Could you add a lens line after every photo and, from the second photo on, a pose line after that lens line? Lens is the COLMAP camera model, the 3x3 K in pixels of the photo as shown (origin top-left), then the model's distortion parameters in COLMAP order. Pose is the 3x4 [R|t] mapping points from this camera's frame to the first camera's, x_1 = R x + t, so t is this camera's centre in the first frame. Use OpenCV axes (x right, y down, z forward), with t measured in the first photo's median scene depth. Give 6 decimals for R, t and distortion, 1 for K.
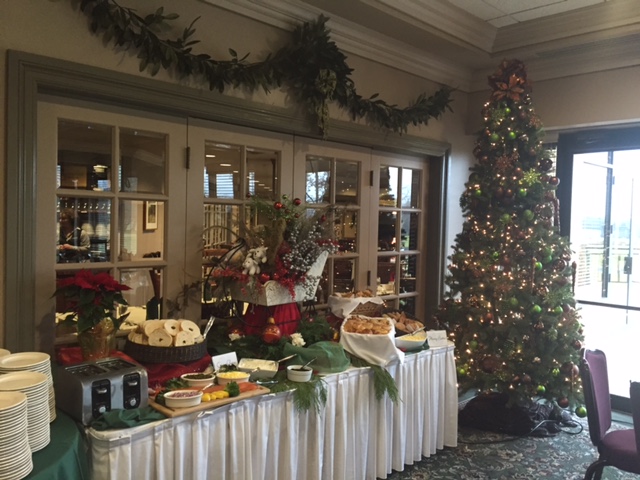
lens RADIAL K [[553.7, 0, 335.9], [0, 553.7, 242.0], [0, 0, 1]] dist [0.093605, -0.131262]
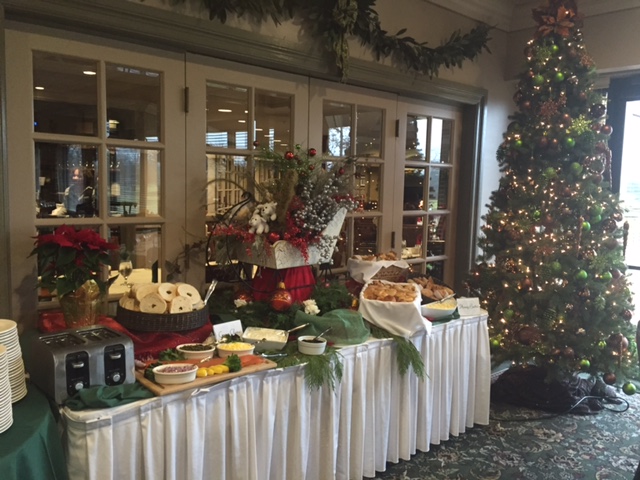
lens RADIAL K [[553.7, 0, 335.9], [0, 553.7, 242.0], [0, 0, 1]] dist [0.093605, -0.131262]
pose [[0.998879, 0.005897, -0.046966, 0.010437], [-0.002868, 0.997926, 0.064304, 0.012982], [0.047248, -0.064097, 0.996825, 0.107494]]
